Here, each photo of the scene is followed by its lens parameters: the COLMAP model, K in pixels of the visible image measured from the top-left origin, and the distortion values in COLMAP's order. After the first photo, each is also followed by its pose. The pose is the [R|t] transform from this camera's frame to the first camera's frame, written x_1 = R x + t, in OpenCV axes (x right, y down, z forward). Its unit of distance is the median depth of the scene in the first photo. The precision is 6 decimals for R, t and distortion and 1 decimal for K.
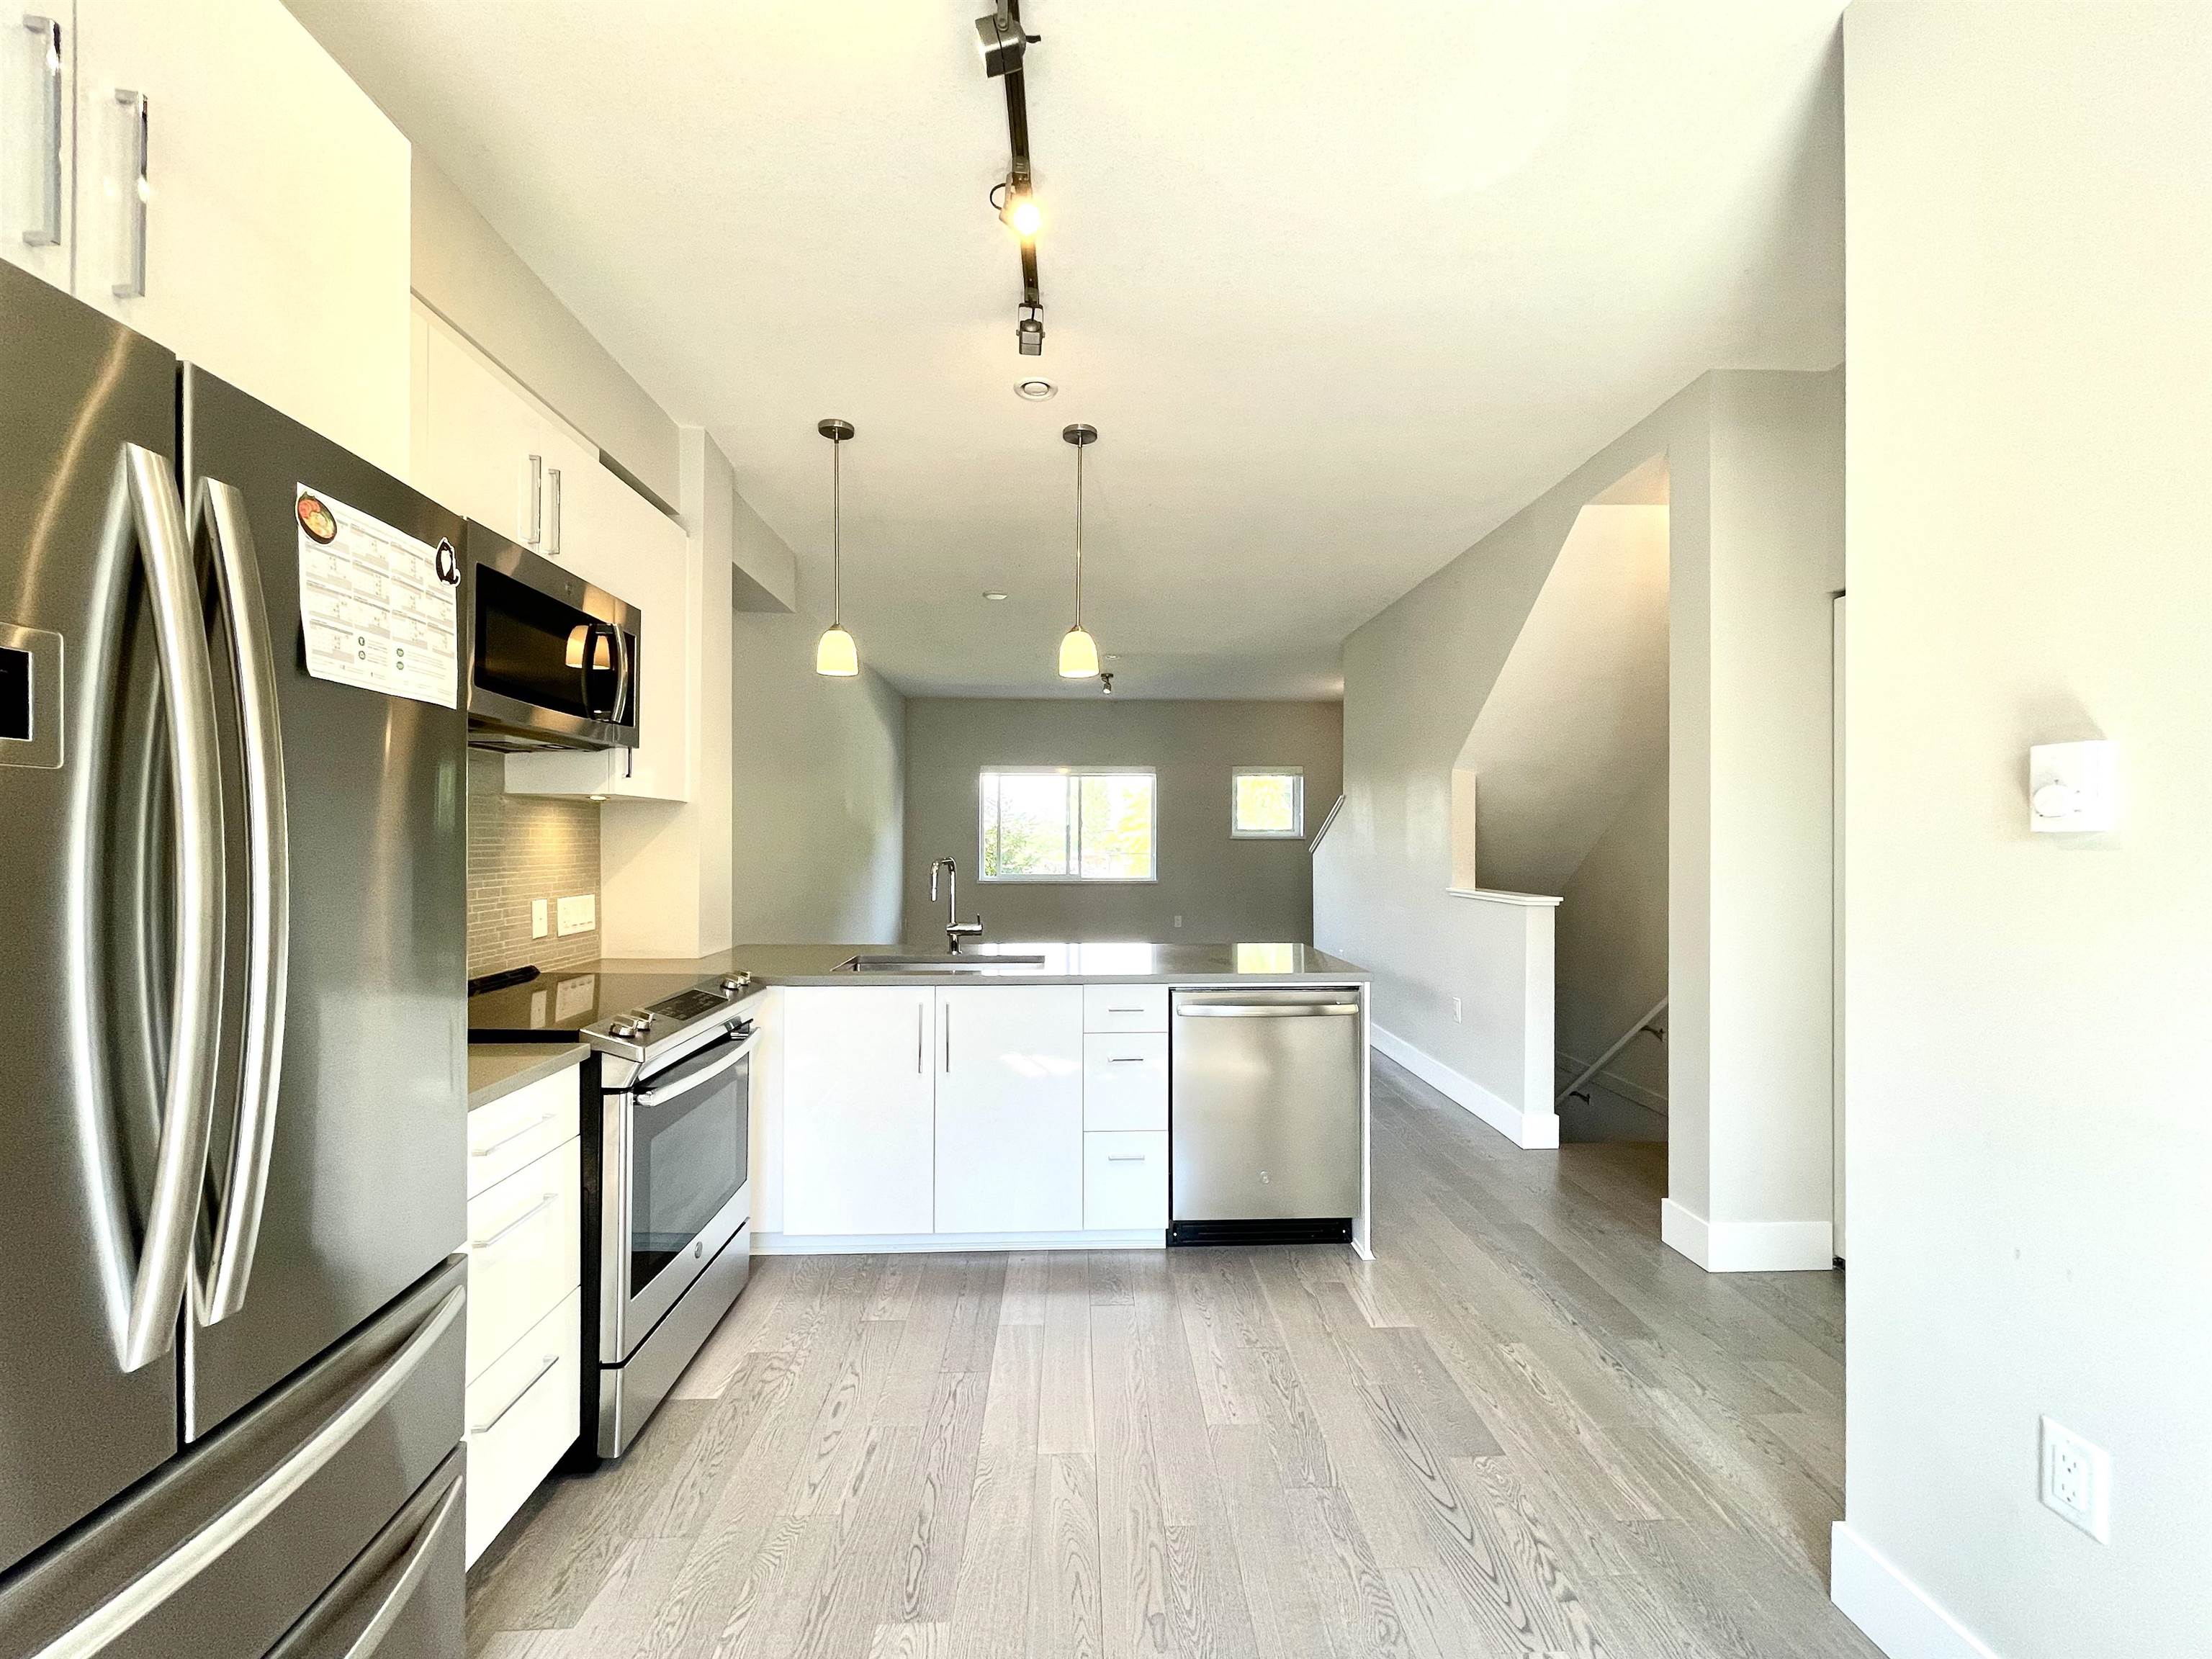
lens RADIAL K [[886.9, 0, 1096.5], [0, 886.9, 840.8], [0, 0, 1]] dist [0.001871, -0.000251]
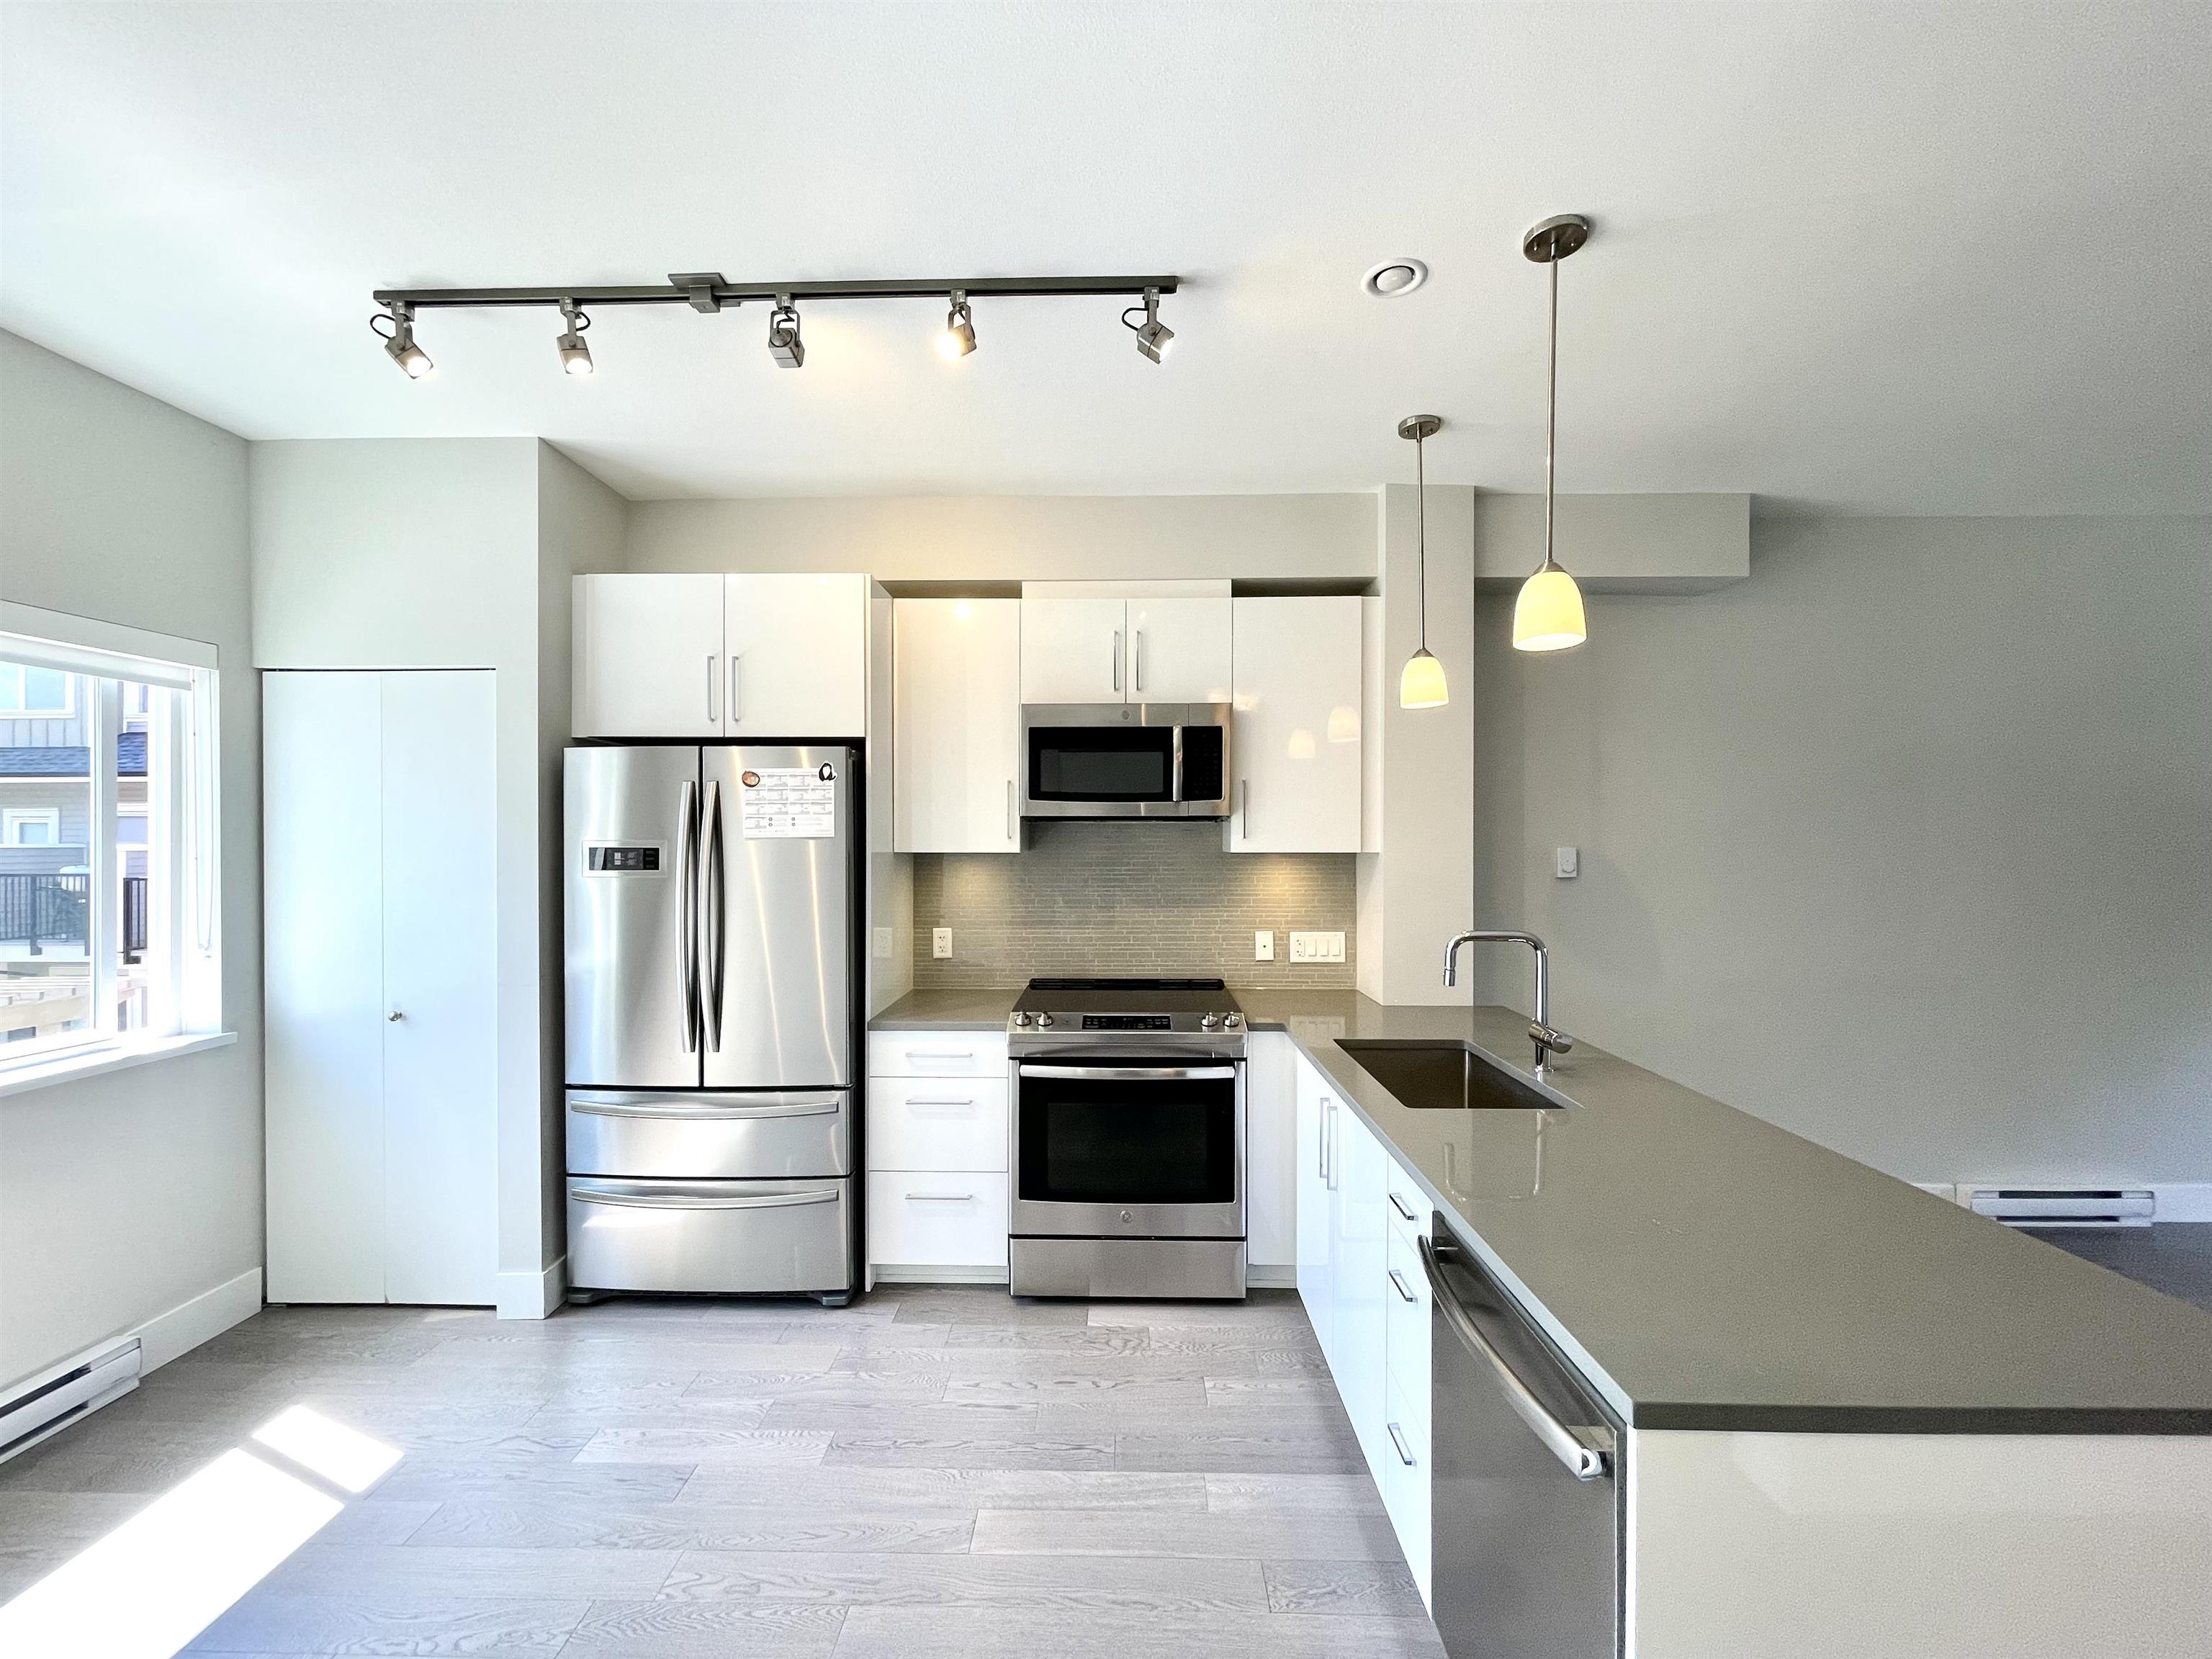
lens RADIAL K [[886.9, 0, 1101.1], [0, 886.9, 837.0], [0, 0, 1]] dist [0.001871, -0.000251]
pose [[-0.052146, -0.006577, -0.998618, 0.646085], [0.001178, 0.999977, -0.006647, -0.059616], [0.998639, -0.001523, -0.052137, 0.801104]]
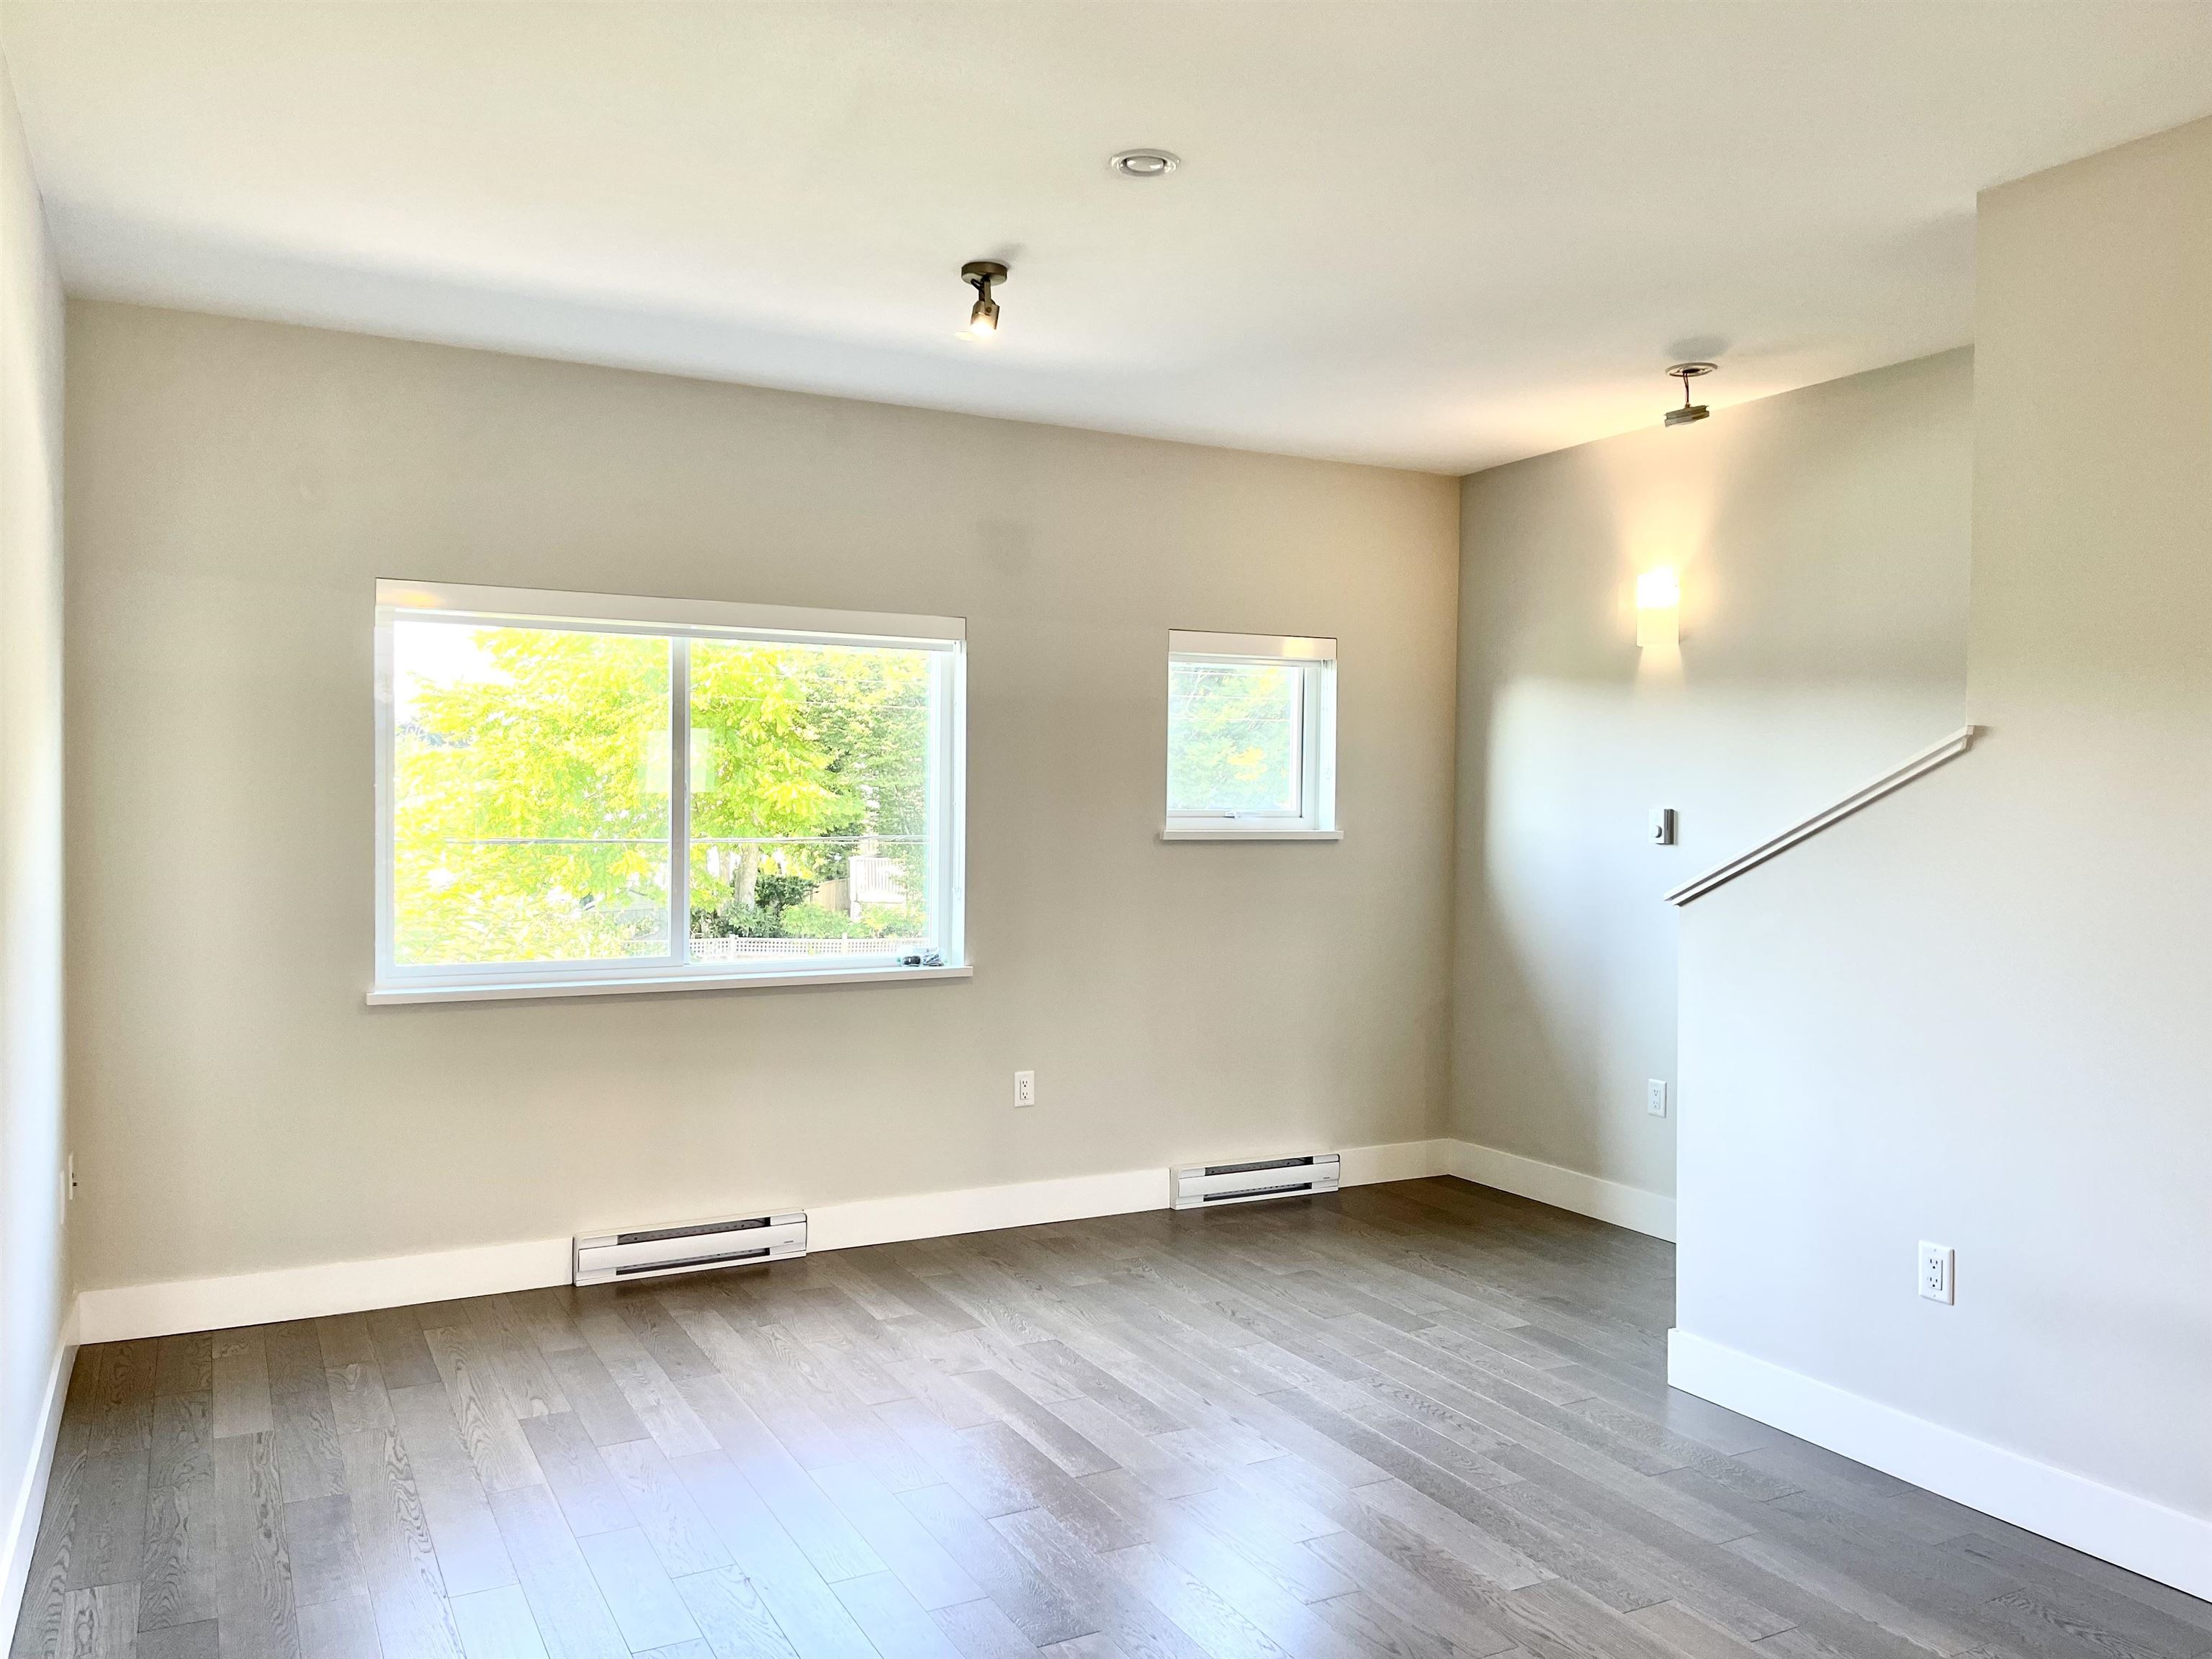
lens RADIAL K [[1665.1, 0, 1109.7], [0, 1665.1, 823.1], [0, 0, 1]] dist [0.041122, -0.010732]
pose [[0.893916, 0.003754, 0.448220, -0.514622], [-0.011005, 0.999847, 0.013573, -0.054642], [-0.448100, -0.017066, 0.893820, 1.383696]]
